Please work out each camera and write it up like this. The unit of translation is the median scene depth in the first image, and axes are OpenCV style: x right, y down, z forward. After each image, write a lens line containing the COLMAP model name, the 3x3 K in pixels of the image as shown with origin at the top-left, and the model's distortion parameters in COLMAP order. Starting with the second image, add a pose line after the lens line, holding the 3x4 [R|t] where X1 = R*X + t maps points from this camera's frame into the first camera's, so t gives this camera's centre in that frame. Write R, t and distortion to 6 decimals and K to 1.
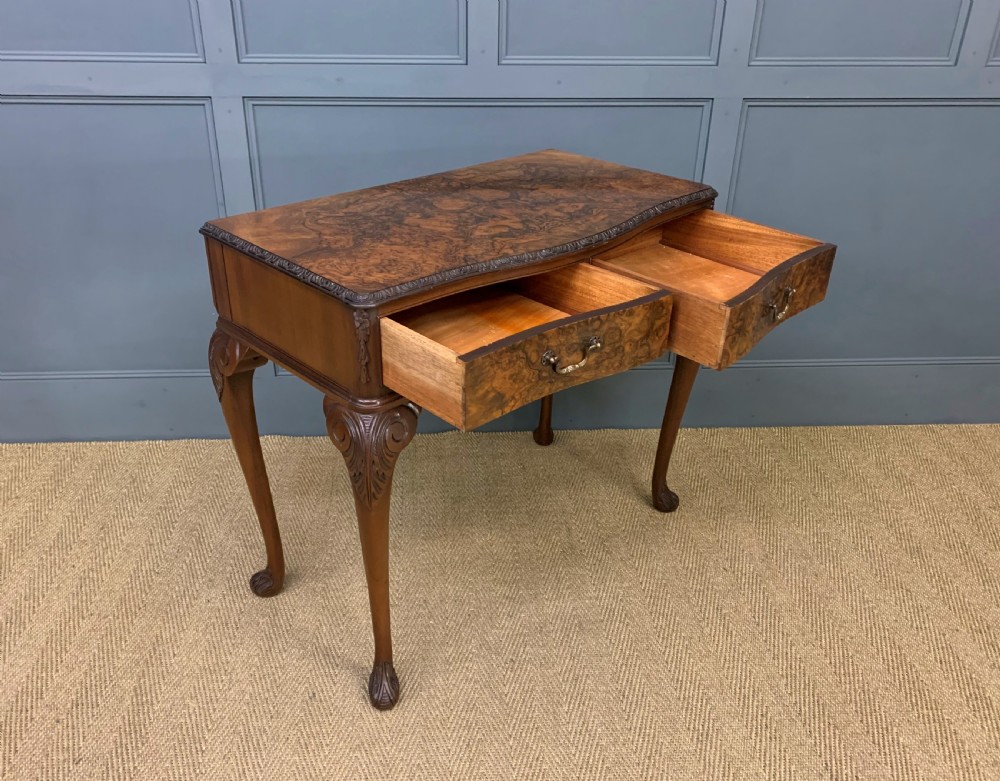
lens RADIAL K [[802.7, 0, 487.1], [0, 802.7, 386.5], [0, 0, 1]] dist [0.064244, -0.091541]
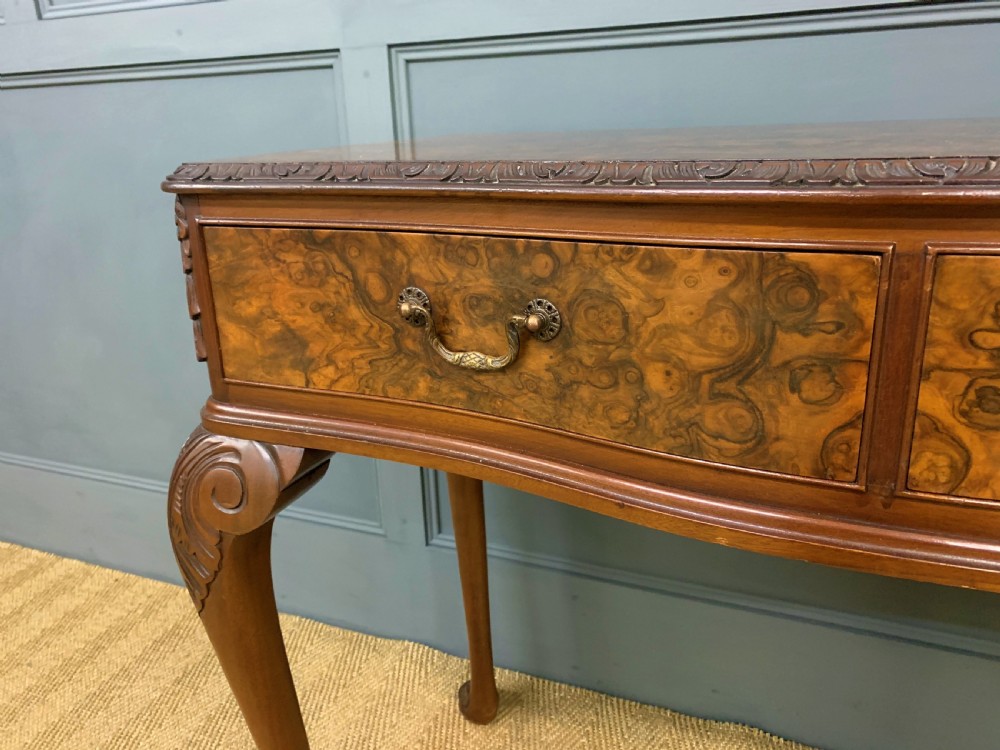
lens RADIAL K [[750.7, 0, 500.0], [0, 750.7, 375.0], [0, 0, 1]] dist [0.098658, -0.155643]
pose [[0.892885, 0.095458, -0.440049, 0.014836], [-0.166261, 0.978104, -0.125178, -0.092723], [0.418465, 0.184932, 0.889206, 0.653418]]
